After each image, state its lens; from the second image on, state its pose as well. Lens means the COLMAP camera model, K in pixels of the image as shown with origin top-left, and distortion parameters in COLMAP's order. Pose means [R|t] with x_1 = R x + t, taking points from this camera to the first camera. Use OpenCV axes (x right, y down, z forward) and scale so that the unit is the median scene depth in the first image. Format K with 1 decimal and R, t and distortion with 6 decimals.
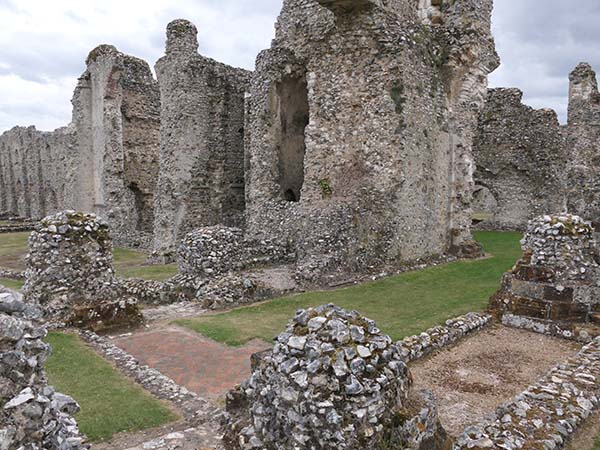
lens RADIAL K [[479.4, 0, 296.6], [0, 479.4, 226.3], [0, 0, 1]] dist [-0.028631, 0.027564]
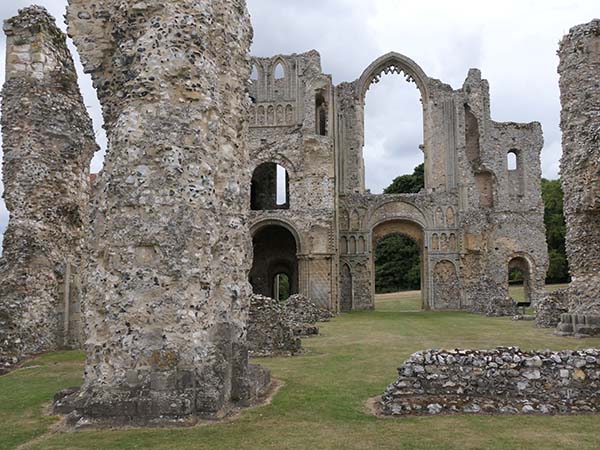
lens RADIAL K [[644.5, 0, 298.6], [0, 644.5, 223.2], [0, 0, 1]] dist [-0.006234, 0.000000]
pose [[0.769178, 0.052665, 0.636861, 0.780725], [0.065621, 0.984820, -0.160694, -0.025856], [-0.635656, 0.165394, 0.754046, 0.747277]]
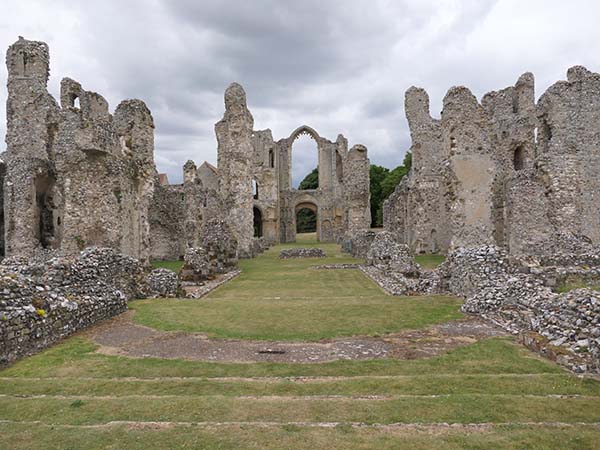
lens RADIAL K [[479.4, 0, 301.1], [0, 479.4, 224.4], [0, 0, 1]] dist [-0.028631, 0.027564]
pose [[0.713869, -0.016097, 0.700095, -0.612666], [0.079910, 0.995078, -0.058603, 0.034948], [-0.695705, 0.097779, 0.711641, -0.918685]]
